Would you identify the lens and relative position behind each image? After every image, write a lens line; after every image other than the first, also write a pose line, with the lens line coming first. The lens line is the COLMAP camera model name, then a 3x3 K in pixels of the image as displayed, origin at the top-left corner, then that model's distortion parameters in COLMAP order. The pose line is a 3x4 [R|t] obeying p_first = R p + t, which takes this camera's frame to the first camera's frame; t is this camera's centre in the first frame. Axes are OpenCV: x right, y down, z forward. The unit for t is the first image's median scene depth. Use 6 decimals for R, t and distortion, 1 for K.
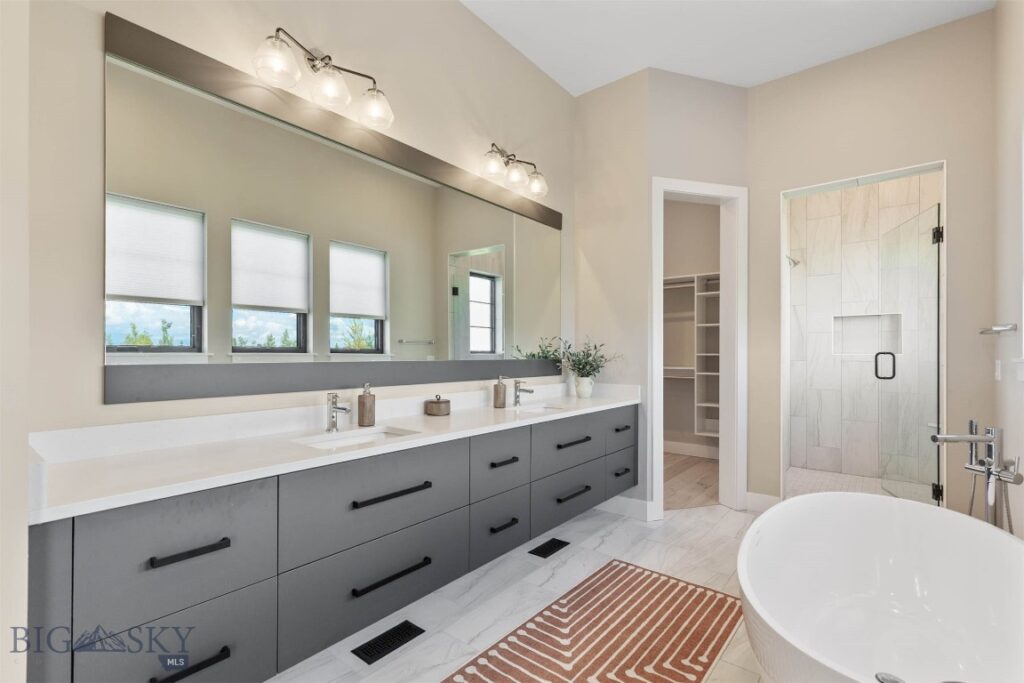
lens RADIAL K [[465.5, 0, 510.2], [0, 465.5, 345.2], [0, 0, 1]] dist [0.000618, -0.000200]
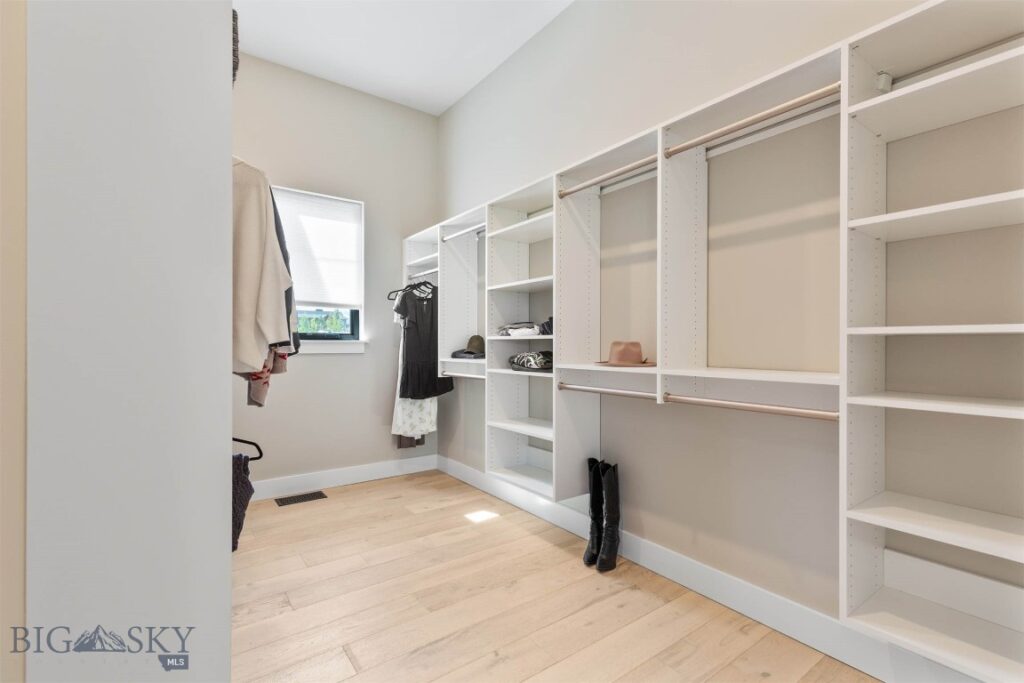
lens RADIAL K [[465.5, 0, 513.2], [0, 465.5, 346.0], [0, 0, 1]] dist [0.000618, -0.000200]
pose [[0.971754, -0.000321, -0.235994, 0.486065], [0.001861, 0.999978, 0.006304, 0.040763], [0.235987, -0.006565, 0.971734, 1.219902]]
